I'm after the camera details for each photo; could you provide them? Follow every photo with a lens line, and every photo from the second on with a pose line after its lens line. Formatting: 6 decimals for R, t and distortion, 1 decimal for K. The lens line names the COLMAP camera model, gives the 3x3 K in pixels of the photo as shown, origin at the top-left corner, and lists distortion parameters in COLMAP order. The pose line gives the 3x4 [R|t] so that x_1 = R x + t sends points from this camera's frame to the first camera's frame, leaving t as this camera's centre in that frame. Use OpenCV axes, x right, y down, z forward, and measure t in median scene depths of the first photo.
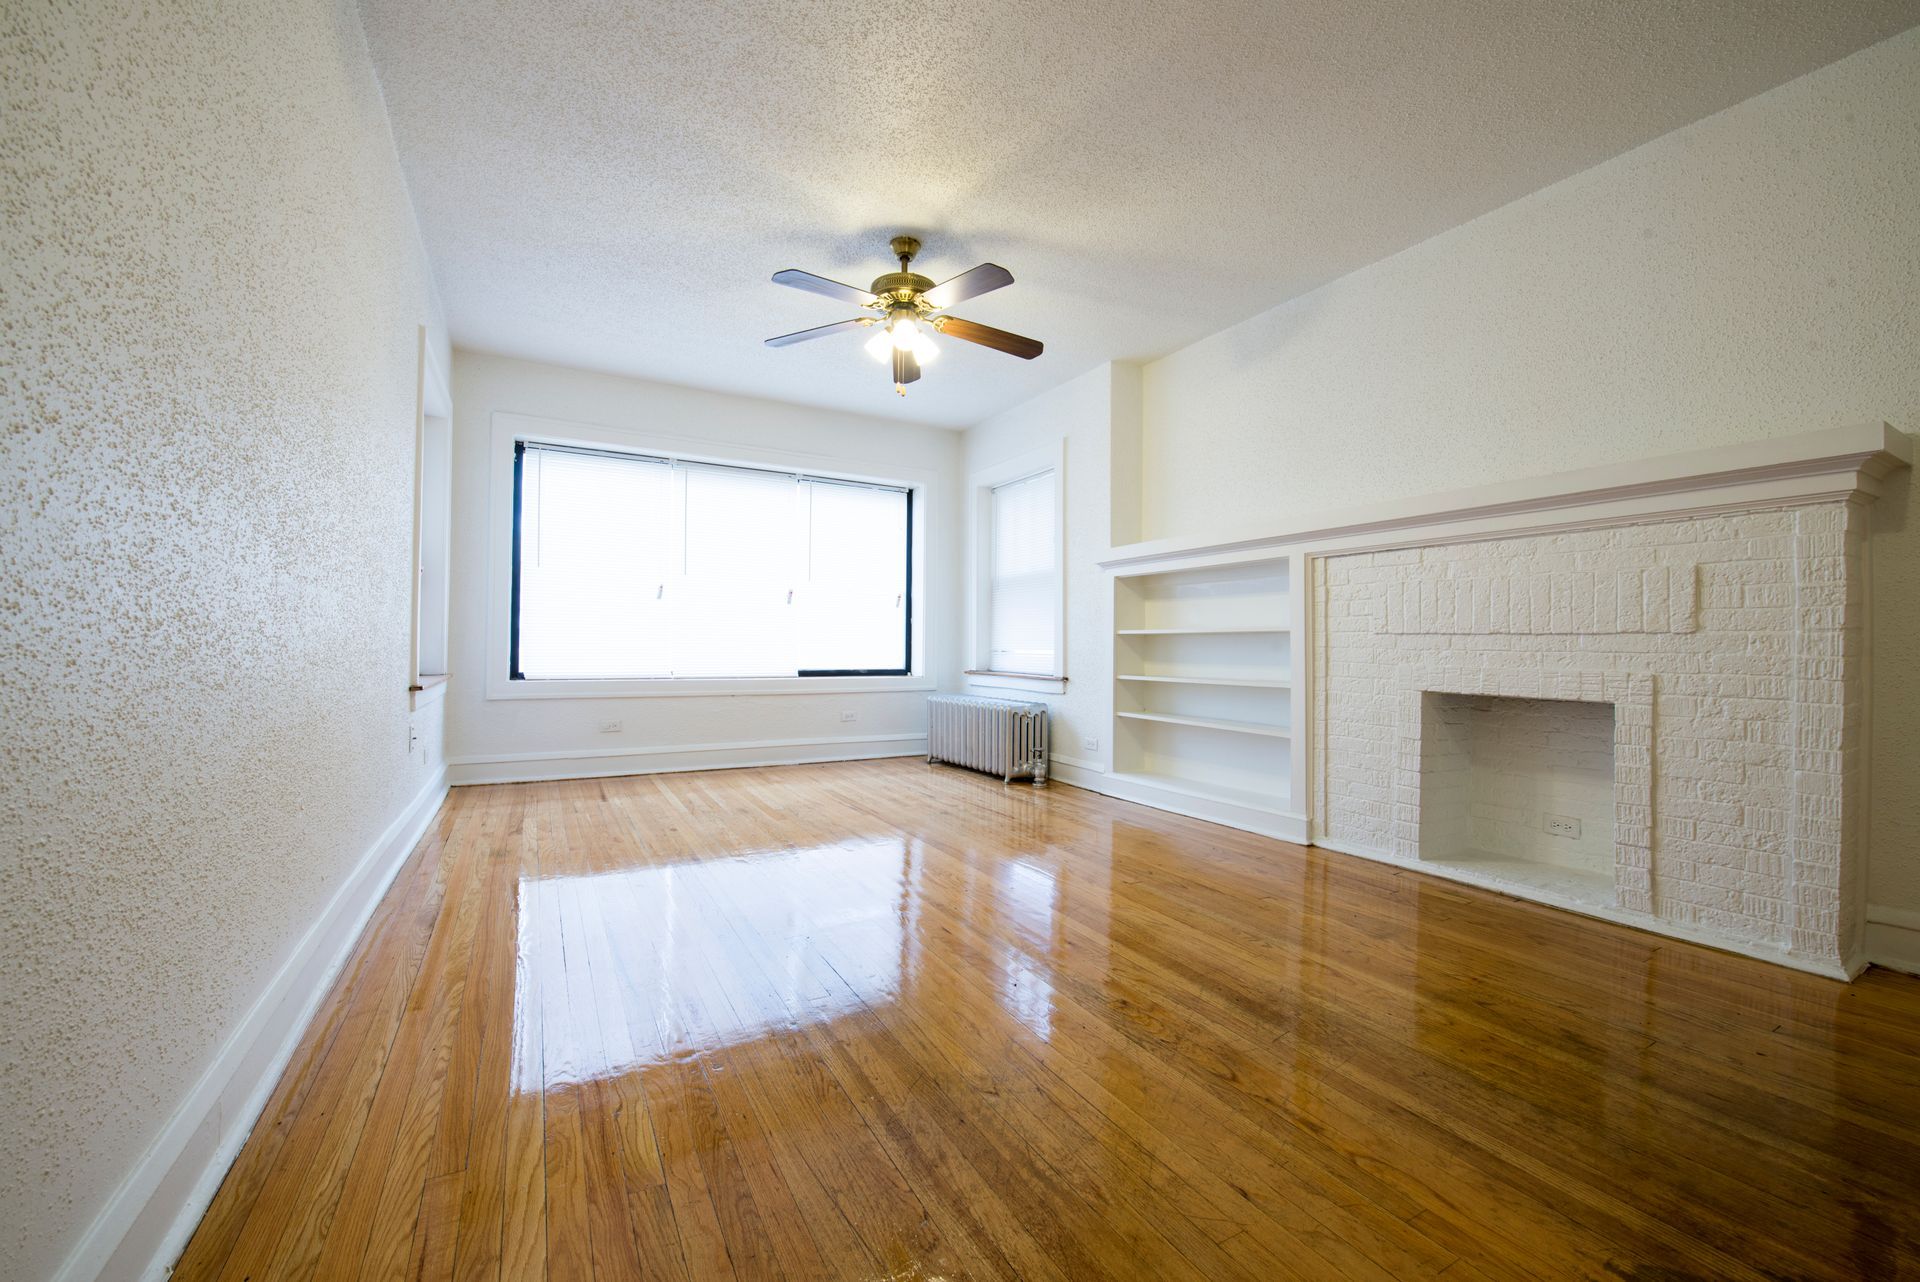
lens RADIAL K [[751.1, 0, 933.8], [0, 751.1, 639.7], [0, 0, 1]] dist [-0.018781, -0.000297]
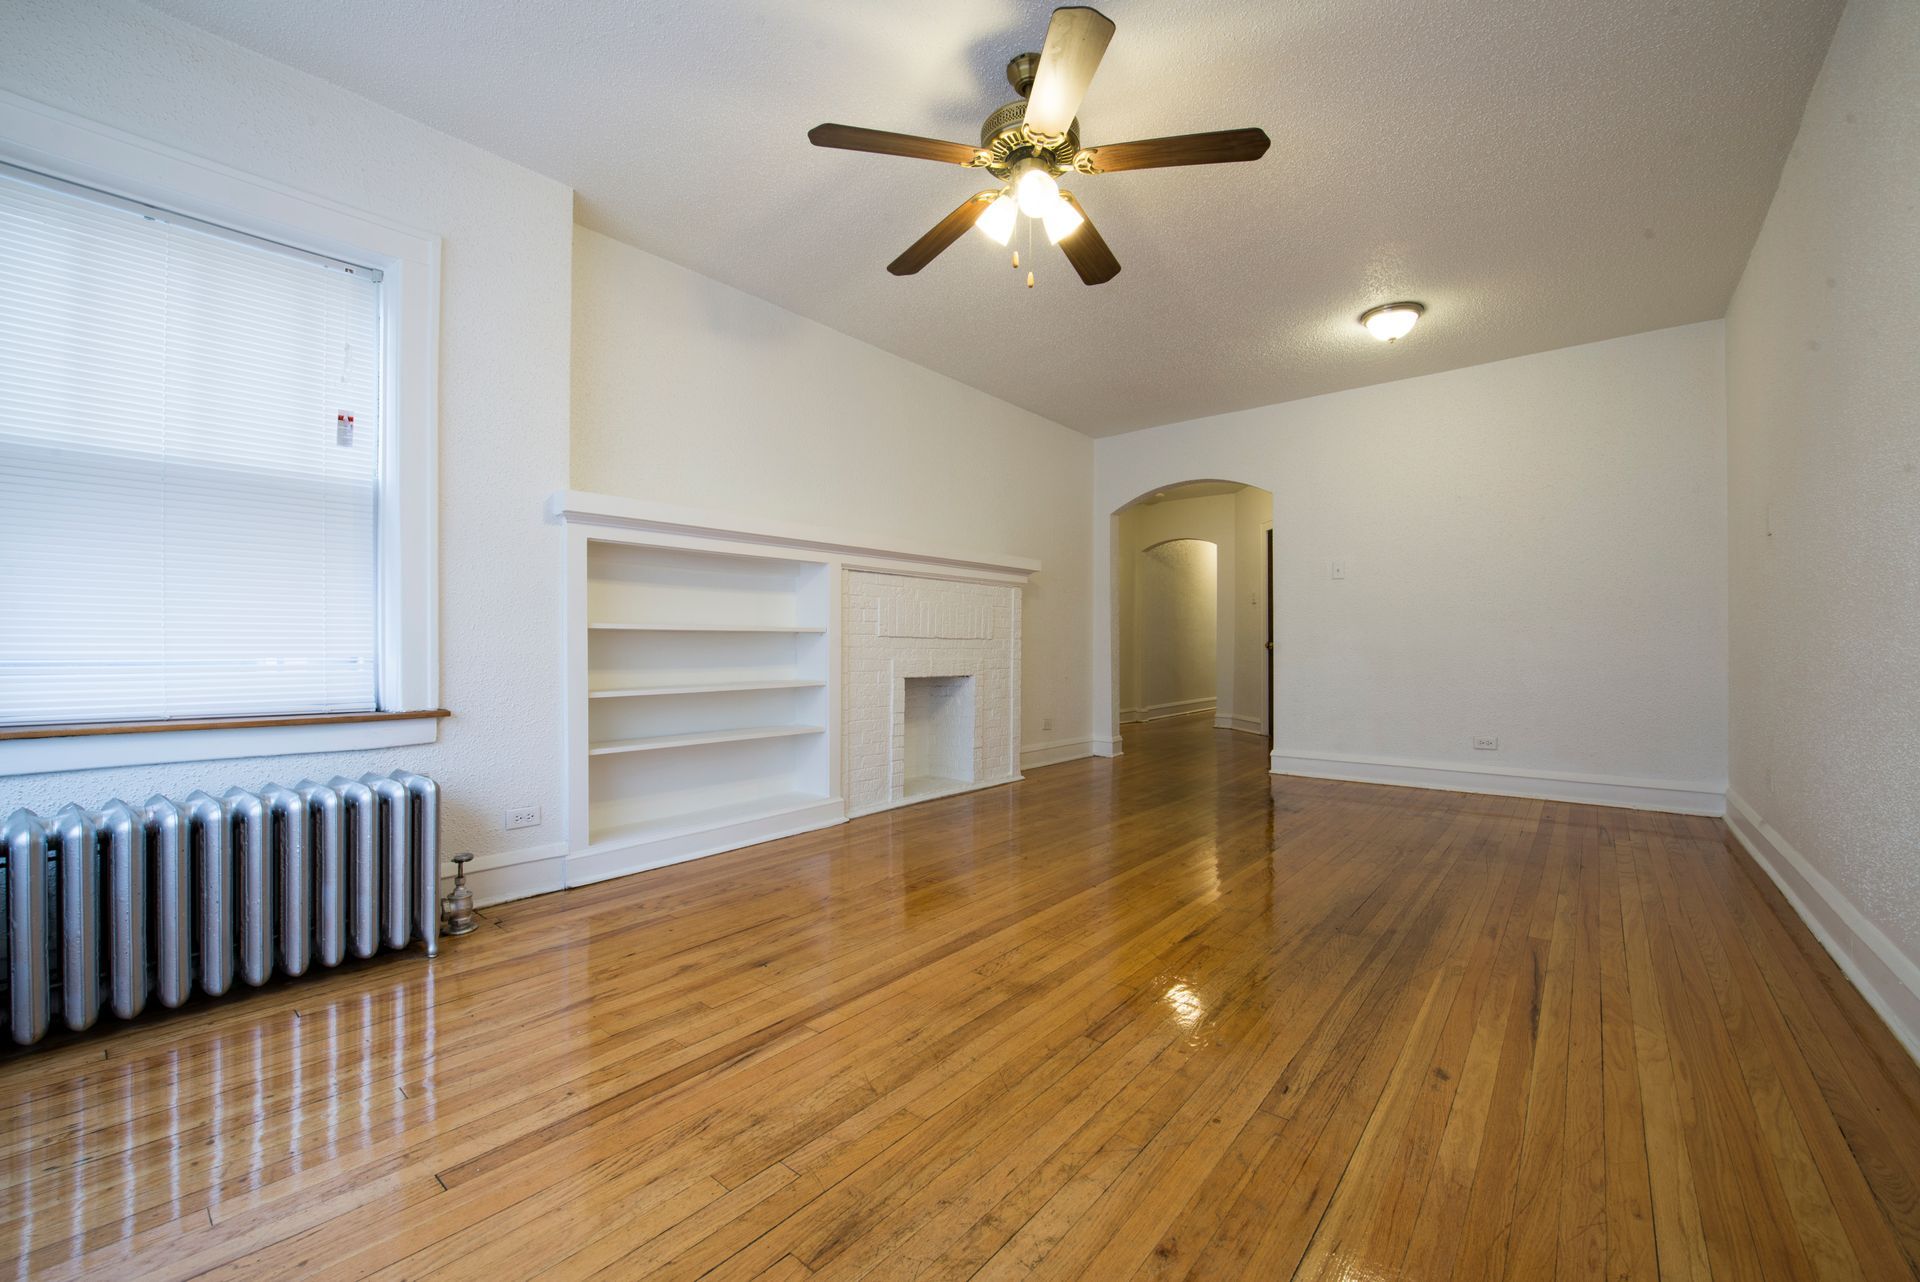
lens RADIAL K [[783.2, 0, 960.0], [0, 783.2, 641.0], [0, 0, 1]] dist [-0.009774, -0.000080]
pose [[-0.386196, -0.005333, 0.922401, -0.507418], [-0.013173, 0.999913, 0.000266, -0.001317], [-0.922323, -0.012049, -0.386233, 0.996186]]
